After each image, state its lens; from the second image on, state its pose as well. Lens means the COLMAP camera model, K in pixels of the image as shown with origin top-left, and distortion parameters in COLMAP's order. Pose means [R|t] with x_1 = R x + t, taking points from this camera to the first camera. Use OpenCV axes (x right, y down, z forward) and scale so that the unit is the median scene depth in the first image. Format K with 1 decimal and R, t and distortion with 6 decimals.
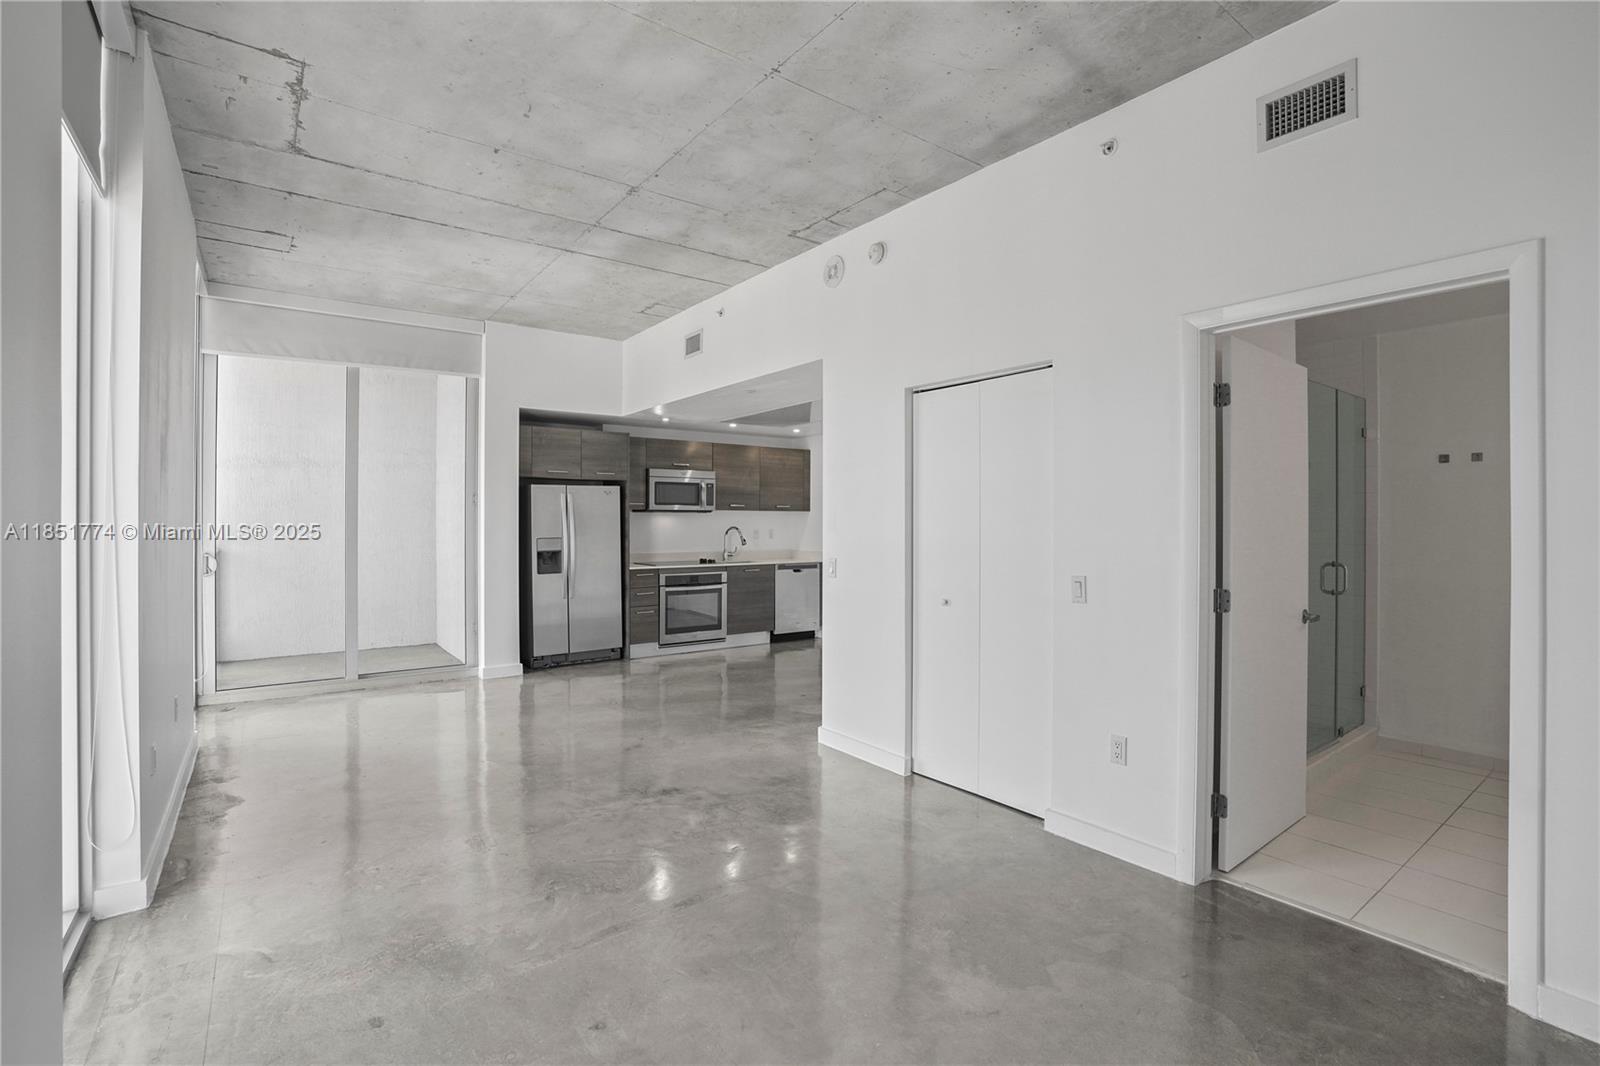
lens RADIAL K [[749.2, 0, 803.4], [0, 749.2, 534.0], [0, 0, 1]] dist [-0.063114, 0.023591]
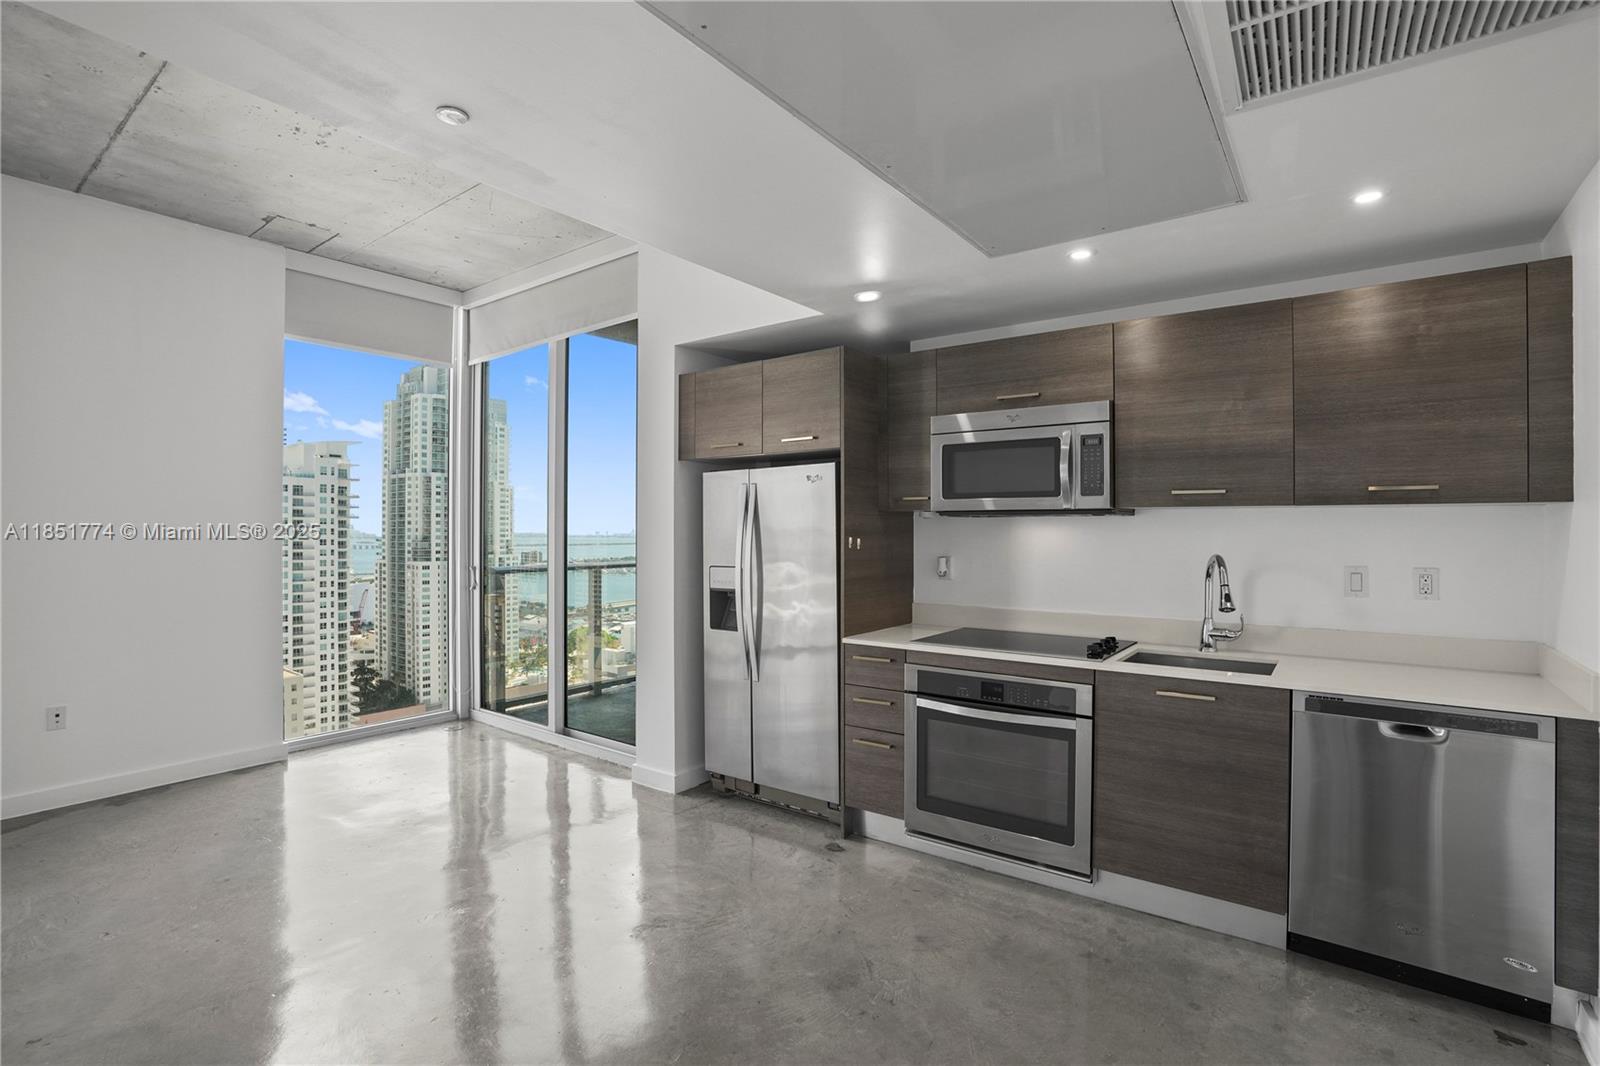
lens RADIAL K [[749.2, 0, 803.4], [0, 749.2, 534.0], [0, 0, 1]] dist [-0.063114, 0.023591]
pose [[0.288931, 0.003876, -0.957342, 0.196167], [-0.017535, 0.999845, -0.001244, -0.017634], [0.957189, 0.017146, 0.288955, 0.825195]]
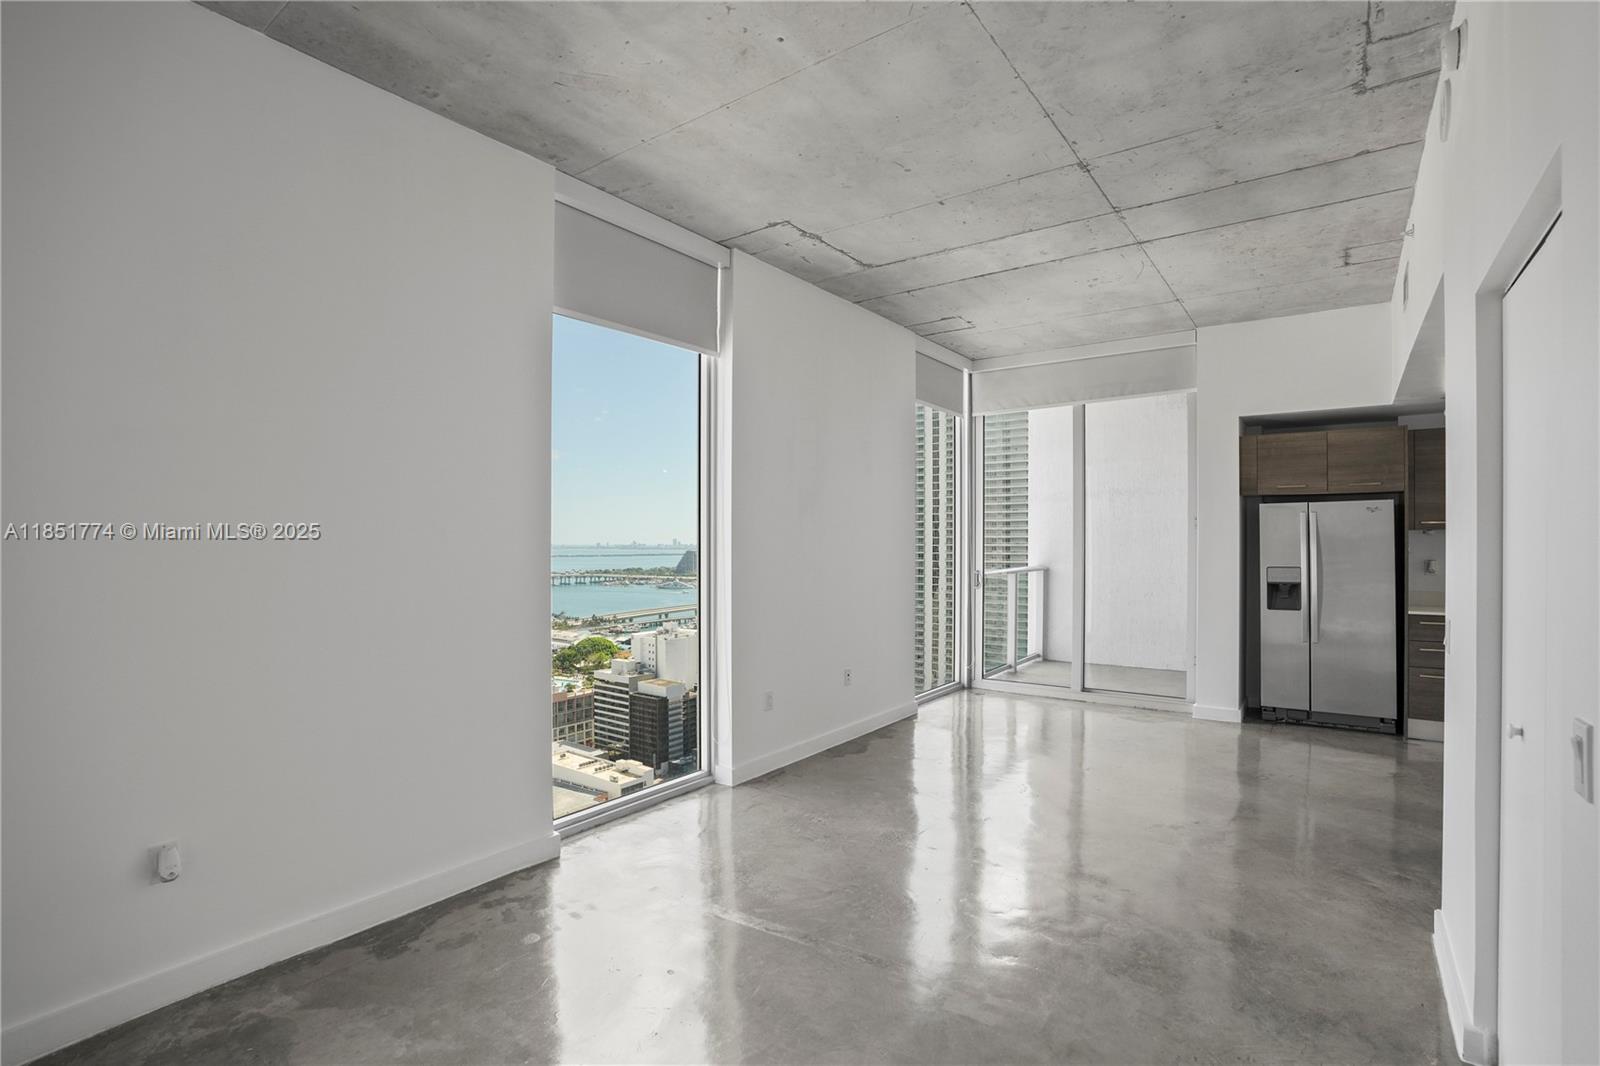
lens RADIAL K [[742.9, 0, 803.3], [0, 742.9, 539.5], [0, 0, 1]] dist [-0.050273, 0.000639]
pose [[0.293100, -0.004124, -0.956073, 0.251815], [-0.015270, 0.999843, -0.008994, -0.008985], [0.955960, 0.017235, 0.292991, 0.232353]]
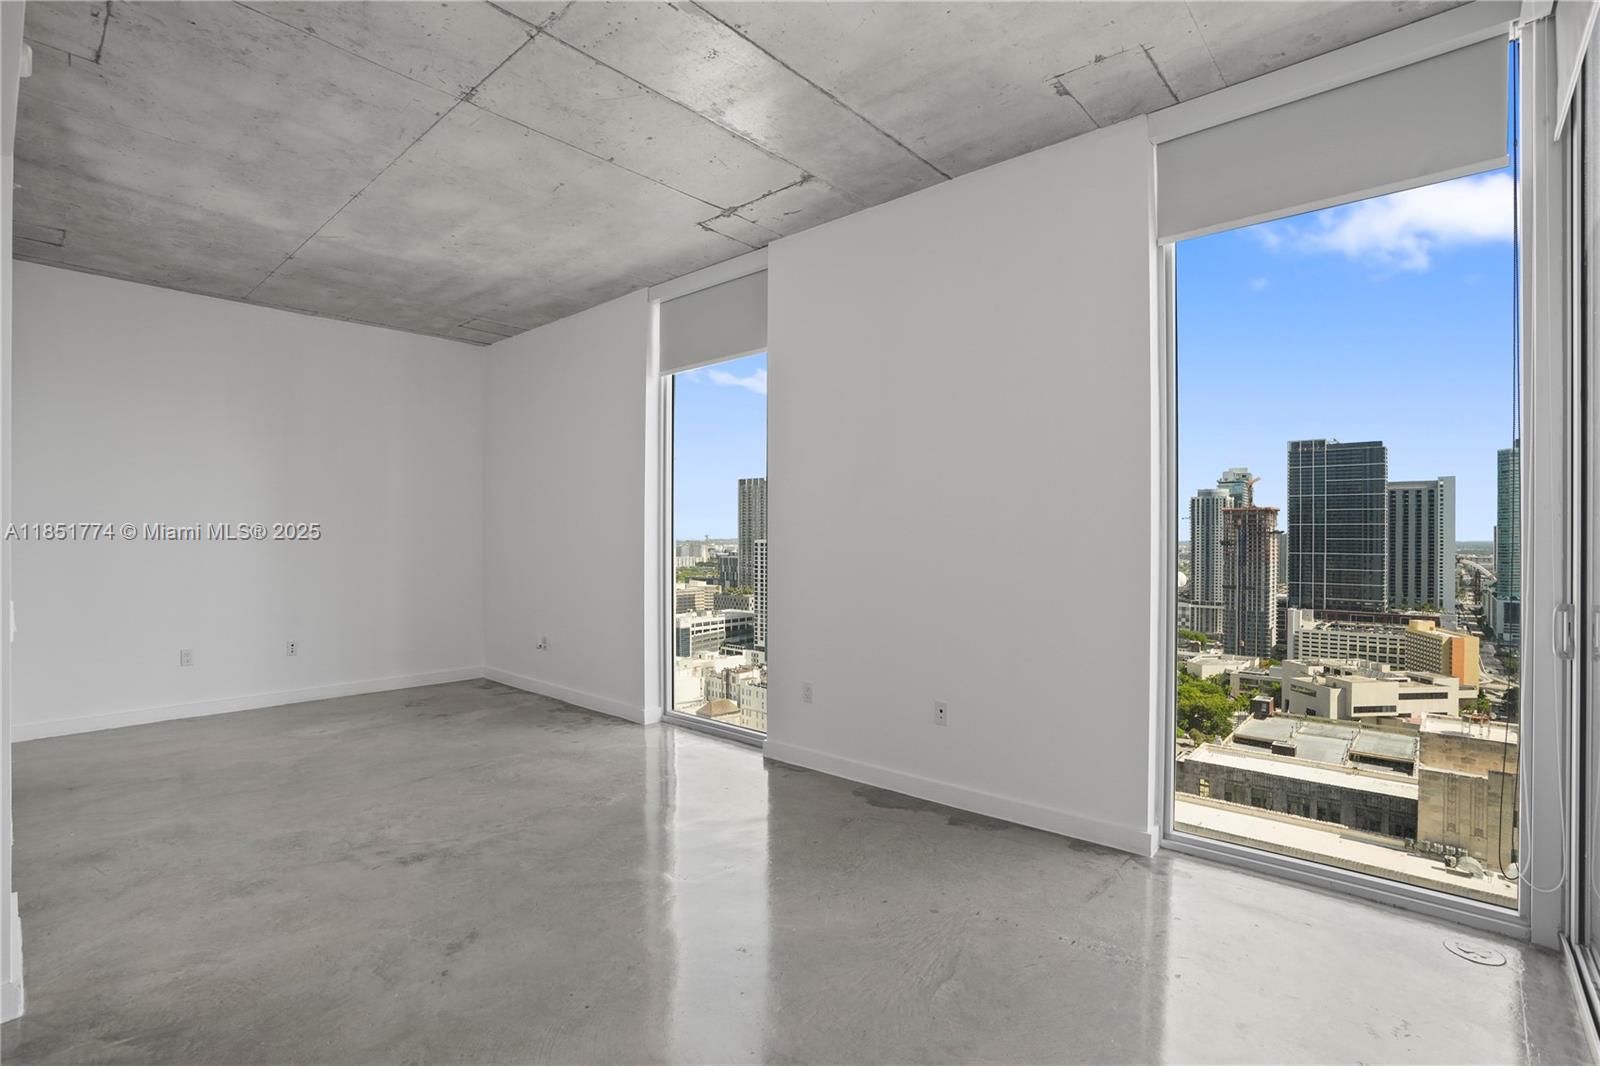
lens RADIAL K [[749.2, 0, 803.4], [0, 749.2, 534.0], [0, 0, 1]] dist [-0.063114, 0.023591]
pose [[-0.977341, -0.005914, -0.211588, -0.217228], [-0.008901, 0.999874, 0.013168, -0.011138], [0.211484, 0.014753, -0.977270, 0.952249]]
